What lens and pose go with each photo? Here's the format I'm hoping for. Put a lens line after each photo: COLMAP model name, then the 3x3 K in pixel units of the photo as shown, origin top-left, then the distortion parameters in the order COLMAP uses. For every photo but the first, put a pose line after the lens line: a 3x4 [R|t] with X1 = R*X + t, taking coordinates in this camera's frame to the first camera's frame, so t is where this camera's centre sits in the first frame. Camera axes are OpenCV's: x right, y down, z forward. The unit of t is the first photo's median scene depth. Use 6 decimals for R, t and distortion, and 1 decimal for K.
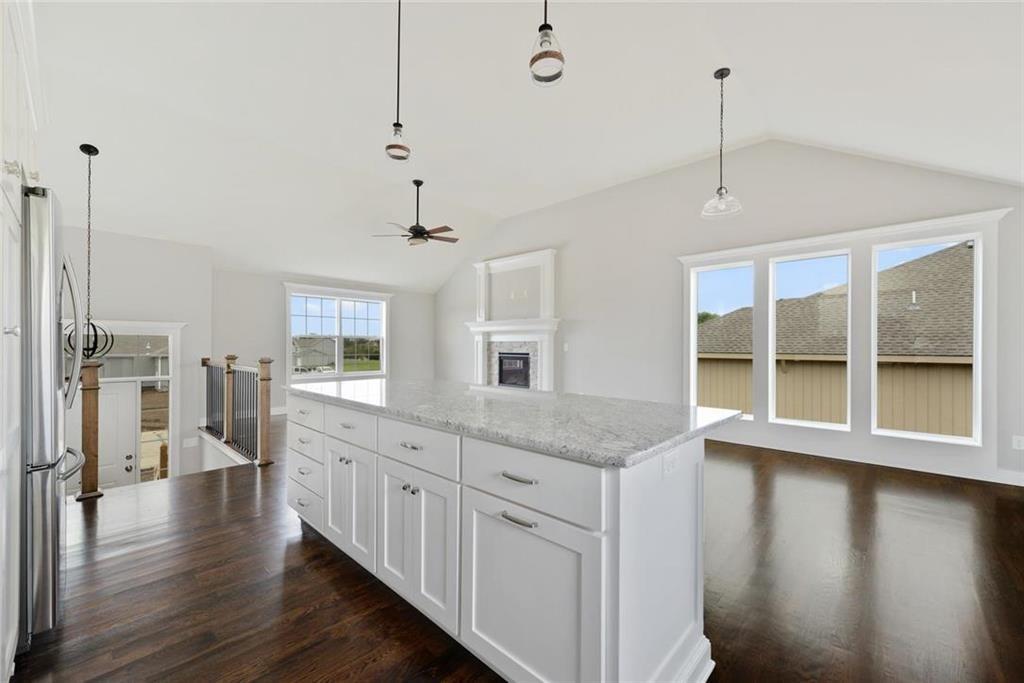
lens RADIAL K [[421.4, 0, 512.9], [0, 421.4, 343.4], [0, 0, 1]] dist [0.000843, 0.000049]
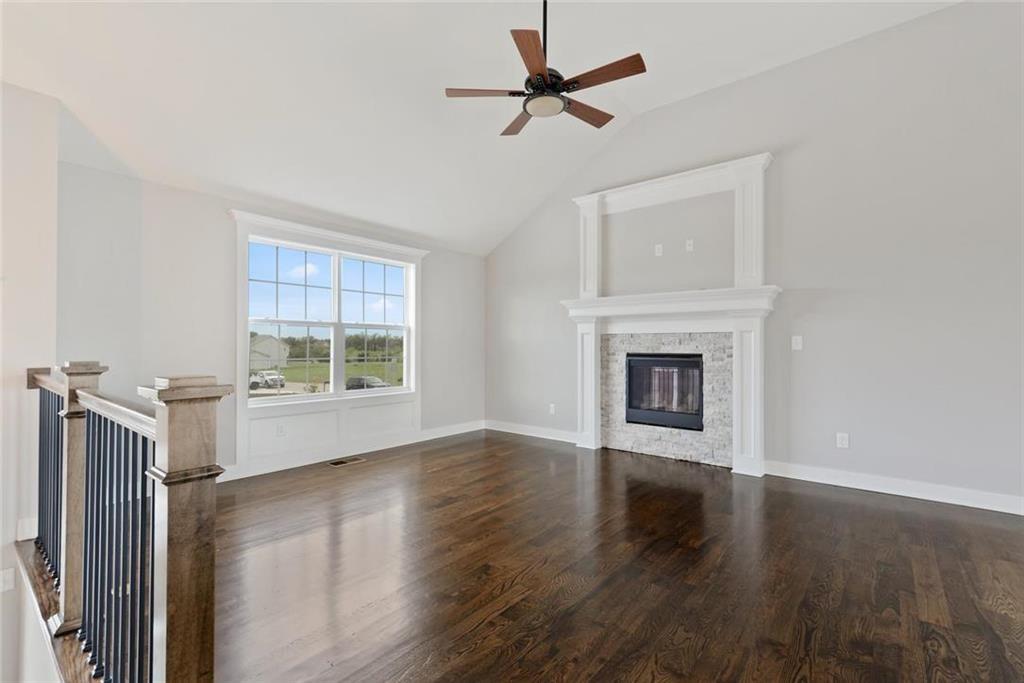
lens RADIAL K [[467.1, 0, 510.5], [0, 467.1, 343.0], [0, 0, 1]] dist [0.013097, -0.000953]
pose [[0.998039, -0.000867, 0.062591, -0.225791], [0.000943, 0.999999, -0.001190, 0.008381], [-0.062590, 0.001247, 0.998039, 0.385768]]
